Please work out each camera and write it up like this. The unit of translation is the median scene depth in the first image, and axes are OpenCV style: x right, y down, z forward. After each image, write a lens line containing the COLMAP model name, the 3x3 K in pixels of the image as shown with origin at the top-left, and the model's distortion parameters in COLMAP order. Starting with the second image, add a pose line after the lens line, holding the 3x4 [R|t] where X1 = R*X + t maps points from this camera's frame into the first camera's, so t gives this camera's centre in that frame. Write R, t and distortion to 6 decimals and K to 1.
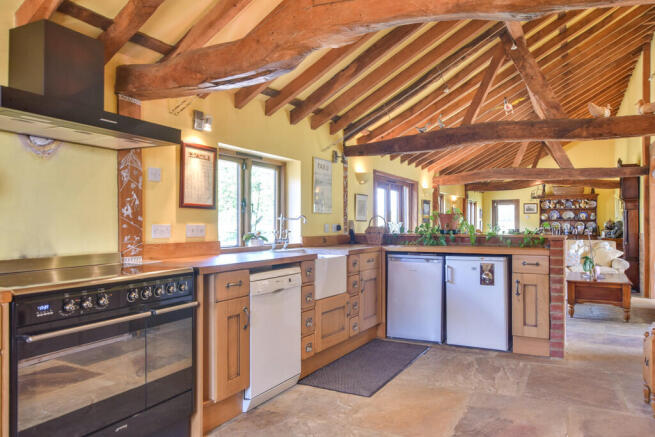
lens RADIAL K [[468.3, 0, 327.5], [0, 468.3, 218.5], [0, 0, 1]] dist [0.023961, 0.003499]
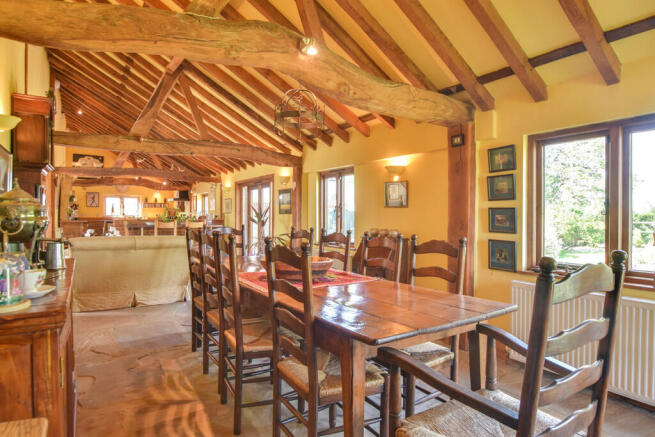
lens RADIAL K [[378.0, 0, 329.6], [0, 378.0, 229.1], [0, 0, 1]] dist [-0.013252, -0.001120]
pose [[-0.490049, 0.024941, -0.871338, 1.328077], [-0.000383, 0.999584, 0.028827, 0.028102], [0.871695, 0.014460, -0.489835, 2.359770]]
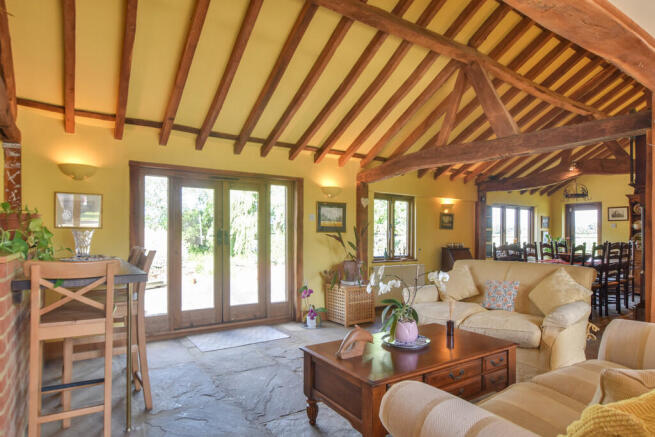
lens RADIAL K [[378.0, 0, 329.6], [0, 378.0, 229.1], [0, 0, 1]] dist [-0.013252, -0.001120]
pose [[0.882349, -0.004621, -0.470572, 0.815764], [0.001807, 0.999978, -0.006432, 0.012961], [0.470592, 0.004825, 0.882338, 0.747342]]
